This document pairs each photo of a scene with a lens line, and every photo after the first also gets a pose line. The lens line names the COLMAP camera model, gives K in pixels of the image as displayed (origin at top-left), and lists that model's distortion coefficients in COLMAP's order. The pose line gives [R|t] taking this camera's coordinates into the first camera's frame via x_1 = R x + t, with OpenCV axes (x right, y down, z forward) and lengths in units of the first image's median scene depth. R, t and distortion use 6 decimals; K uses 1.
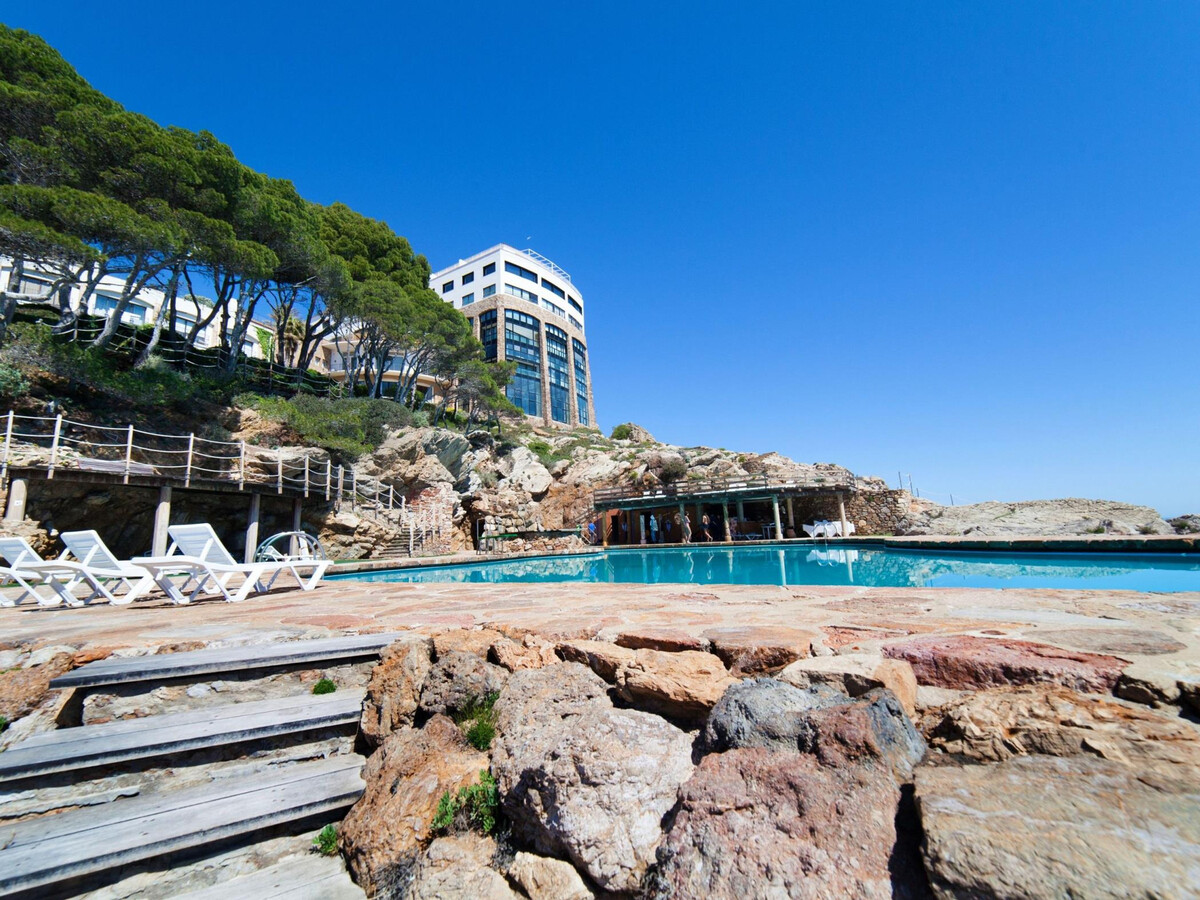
lens RADIAL K [[535.6, 0, 601.0], [0, 535.6, 452.4], [0, 0, 1]] dist [0.007259, -0.000046]
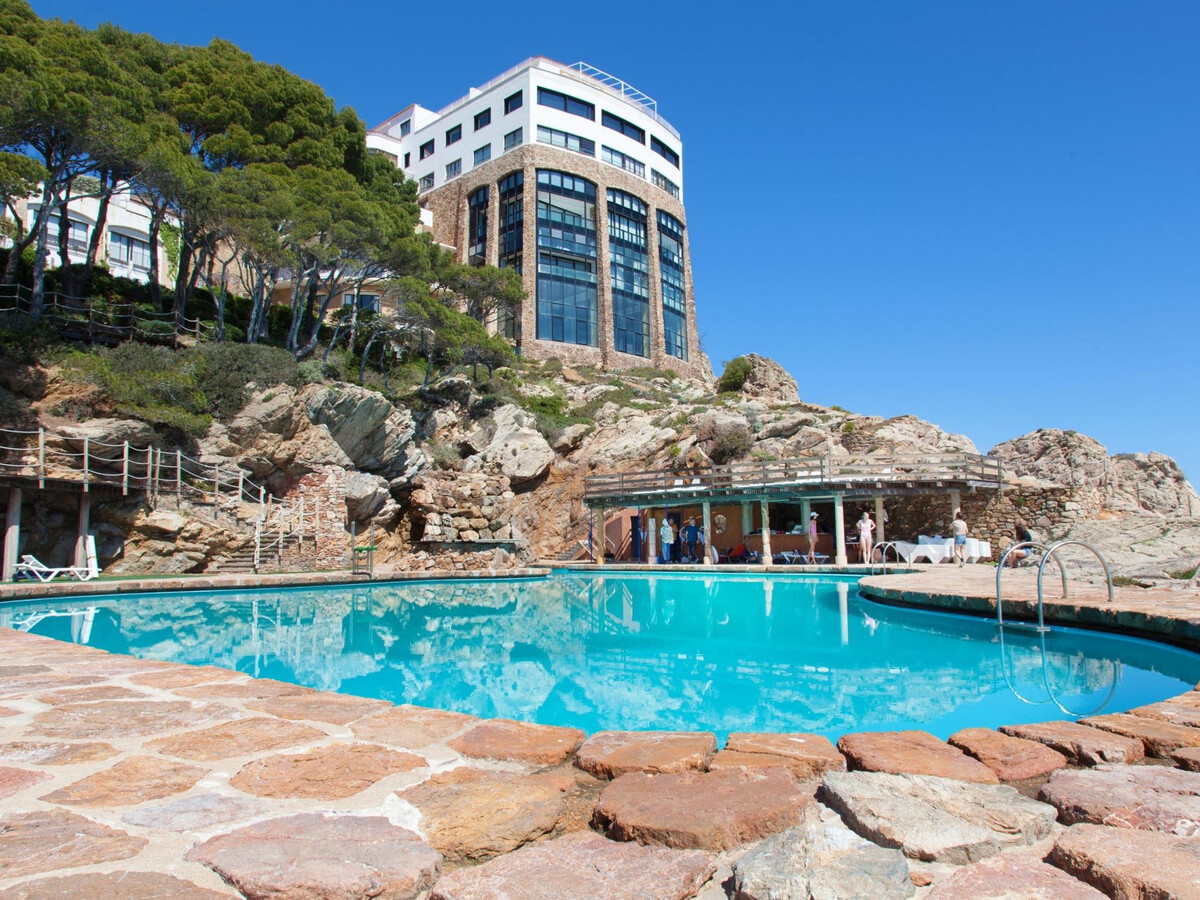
lens RADIAL K [[921.5, 0, 595.0], [0, 921.5, 465.3], [0, 0, 1]] dist [0.015982, 0.000459]
pose [[0.979030, 0.012699, -0.203321, 0.202026], [0.002889, 0.997089, 0.076189, -0.024859], [0.203697, -0.075179, 0.976143, -0.061957]]
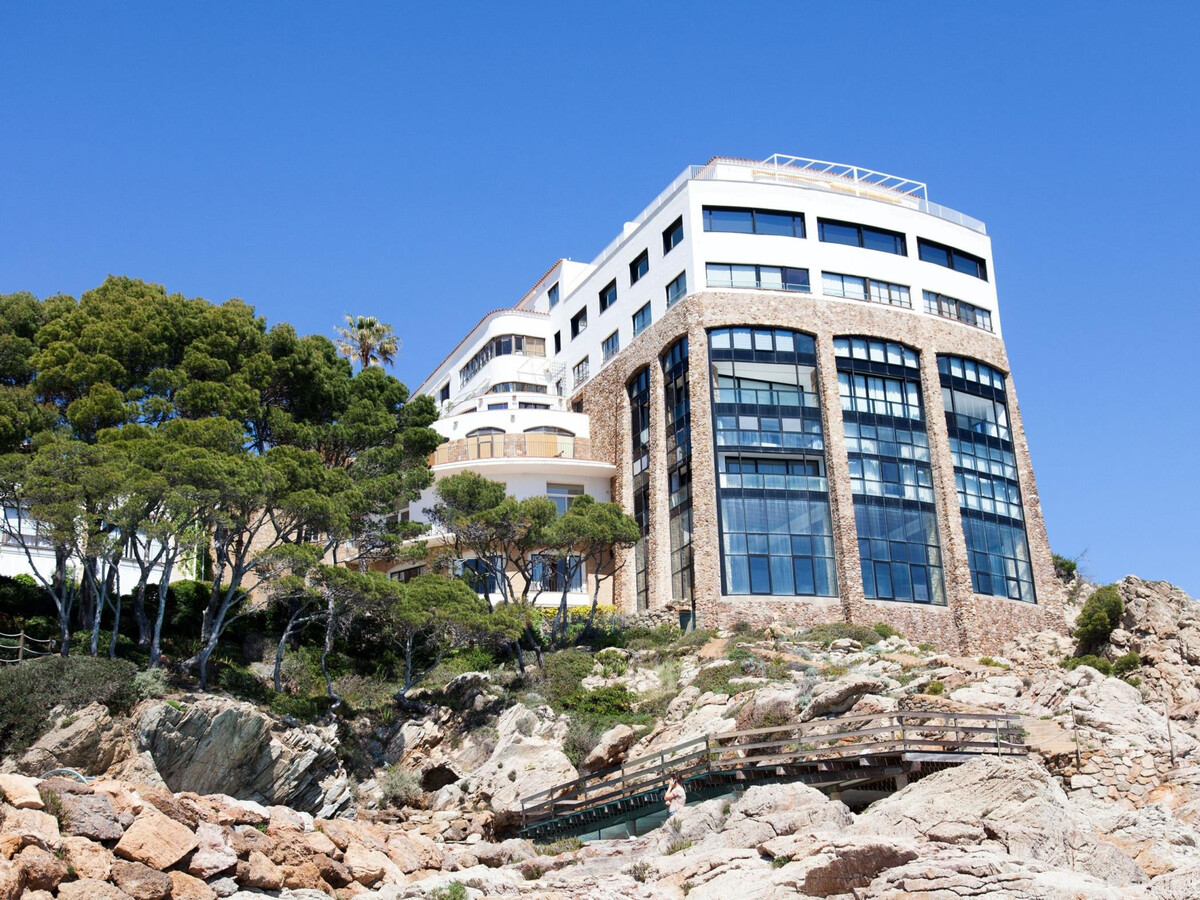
lens RADIAL K [[1727.5, 0, 555.8], [0, 1727.5, 477.2], [0, 0, 1]] dist [0.032503, 0.000000]
pose [[0.834259, -0.158949, -0.527965, 0.723508], [0.092677, 0.984347, -0.149904, 0.023316], [0.543528, 0.076128, 0.835932, -0.164728]]
